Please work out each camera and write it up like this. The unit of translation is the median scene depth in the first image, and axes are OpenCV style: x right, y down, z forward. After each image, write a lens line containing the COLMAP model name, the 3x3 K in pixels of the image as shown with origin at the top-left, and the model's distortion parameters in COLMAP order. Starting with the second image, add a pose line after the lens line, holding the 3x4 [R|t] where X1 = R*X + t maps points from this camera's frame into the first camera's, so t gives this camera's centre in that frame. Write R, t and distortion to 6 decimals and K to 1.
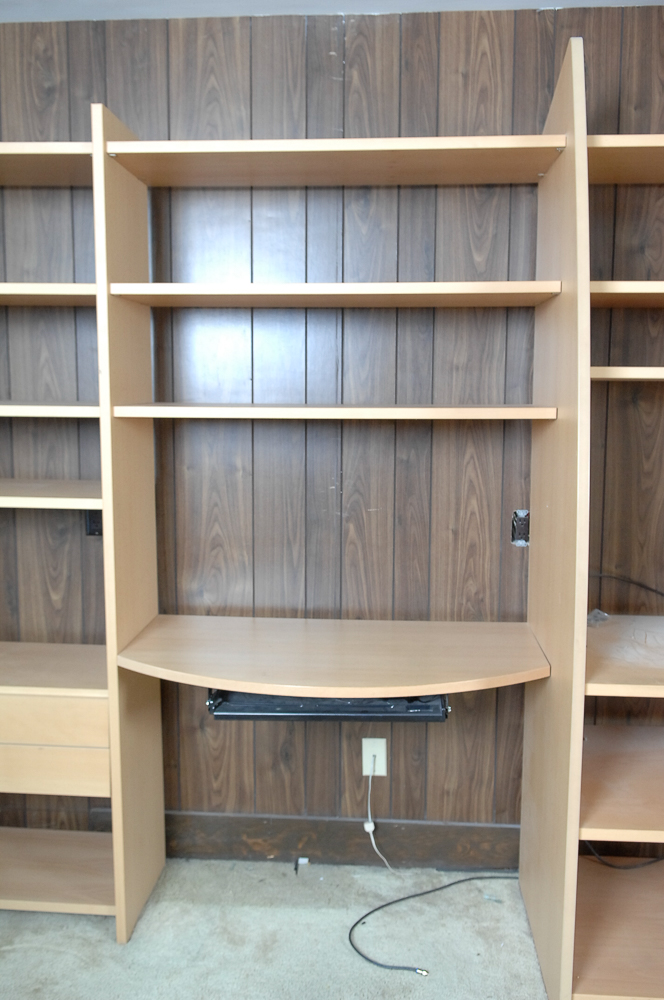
lens RADIAL K [[917.7, 0, 327.7], [0, 917.7, 496.0], [0, 0, 1]] dist [0.000439, 0.000000]
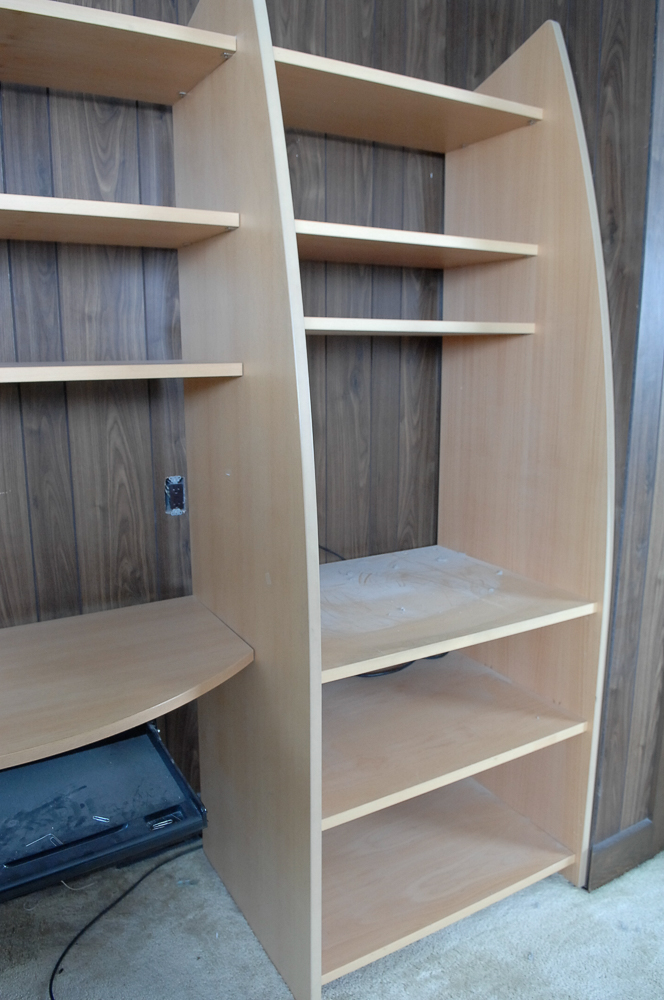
lens RADIAL K [[727.1, 0, 335.2], [0, 727.1, 498.4], [0, 0, 1]] dist [-0.033492, -0.025807]
pose [[0.829020, -0.115293, 0.547205, -0.056286], [0.068518, 0.992085, 0.105222, -0.028238], [-0.555006, -0.049738, 0.830358, 0.307763]]
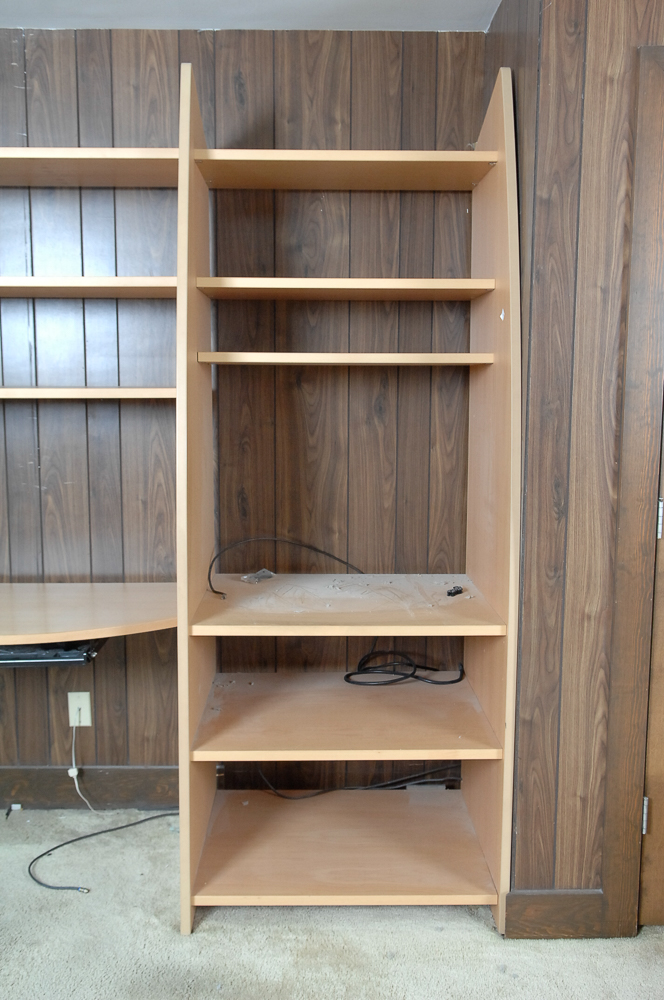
lens RADIAL K [[932.1, 0, 329.8], [0, 932.1, 499.5], [0, 0, 1]] dist [0.005684, 0.000000]
pose [[0.996343, -0.010918, 0.084740, 0.271227], [0.010047, 0.999892, 0.010702, 0.026787], [-0.084848, -0.009812, 0.996346, -0.139198]]
